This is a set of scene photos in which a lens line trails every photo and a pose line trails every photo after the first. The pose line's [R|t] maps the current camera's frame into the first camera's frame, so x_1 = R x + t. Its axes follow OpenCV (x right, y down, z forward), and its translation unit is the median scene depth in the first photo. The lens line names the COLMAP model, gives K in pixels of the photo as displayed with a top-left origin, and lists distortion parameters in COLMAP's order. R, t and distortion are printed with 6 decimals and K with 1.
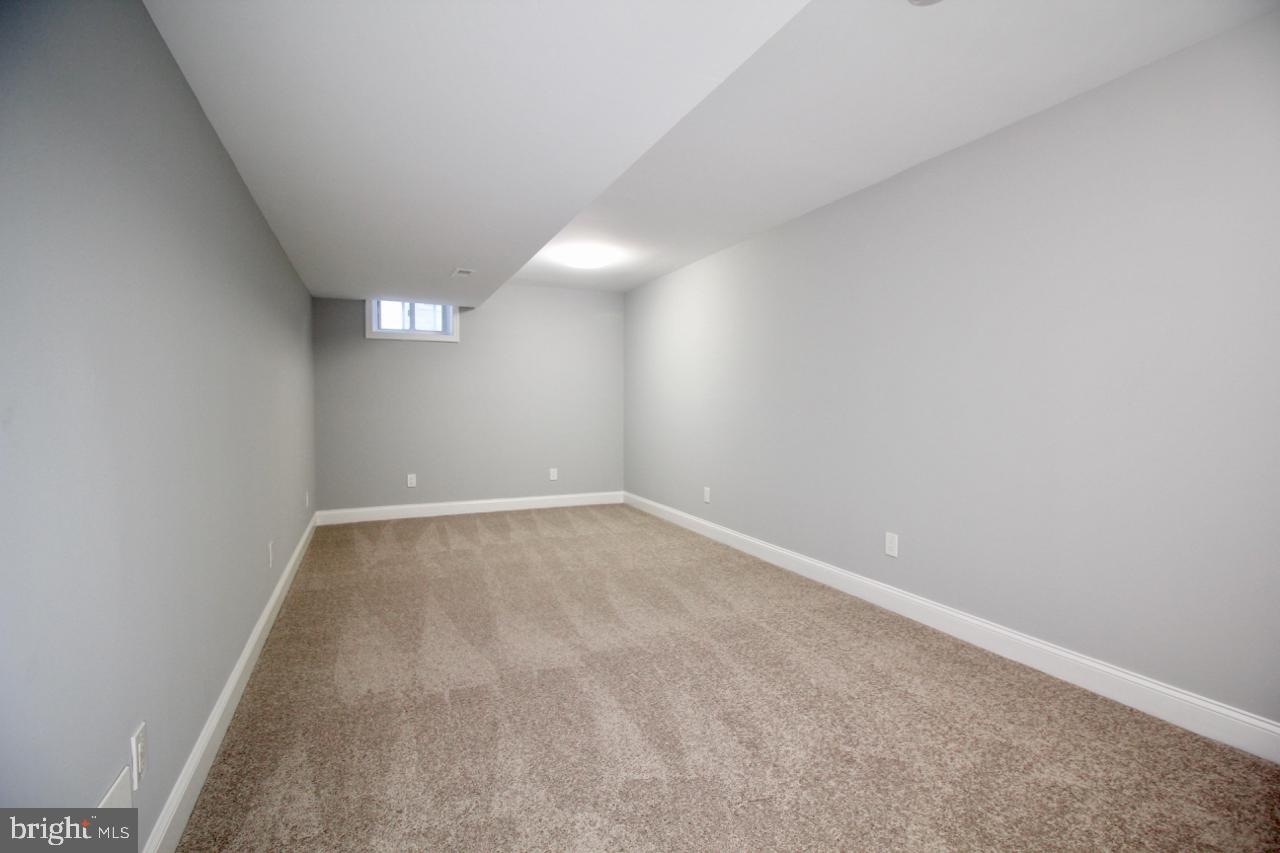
lens RADIAL K [[593.9, 0, 643.1], [0, 593.9, 426.4], [0, 0, 1]] dist [-0.011768, -0.007841]
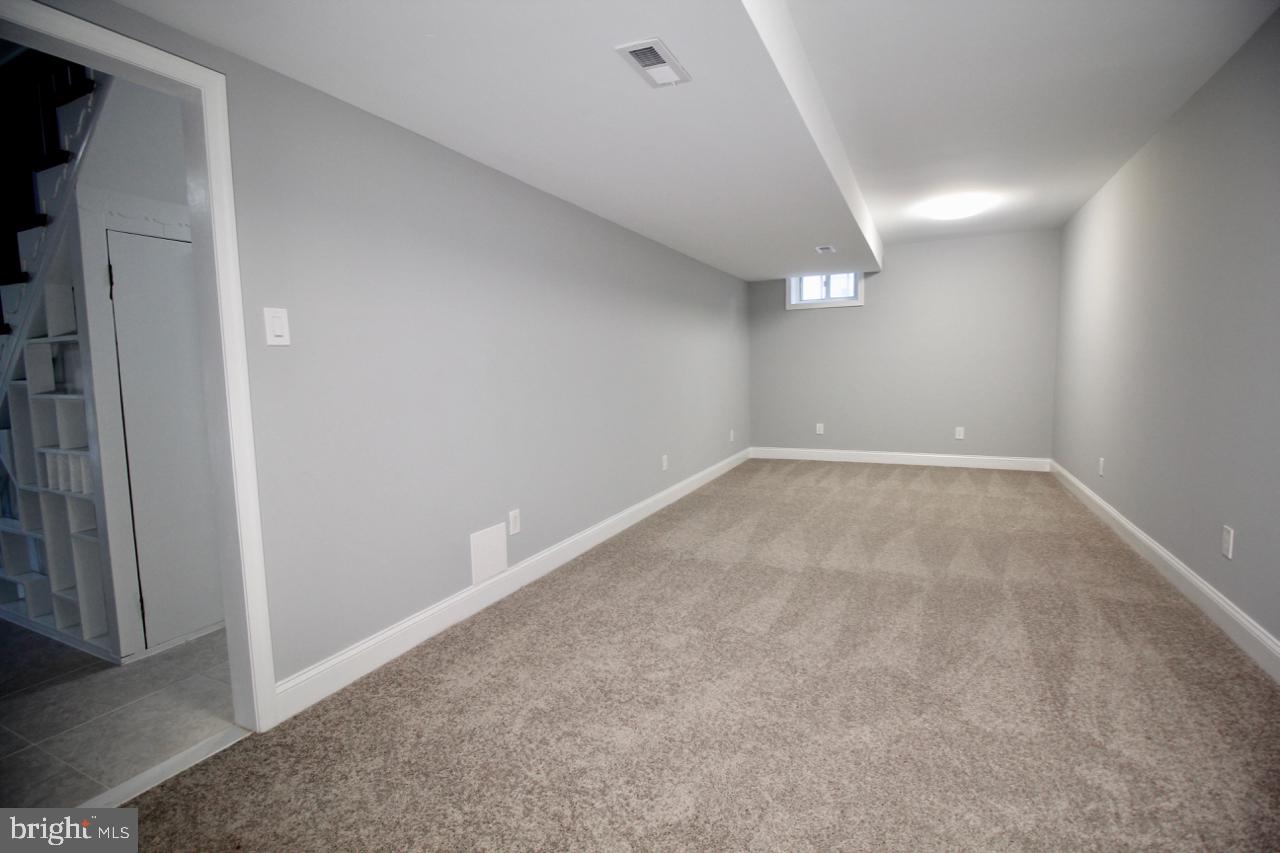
lens RADIAL K [[593.9, 0, 635.7], [0, 593.9, 426.9], [0, 0, 1]] dist [-0.011768, -0.007841]
pose [[0.624474, 0.064131, -0.778408, 0.293249], [-0.010087, 0.997202, 0.074065, 0.004208], [0.780981, -0.038399, 0.623374, -0.018319]]
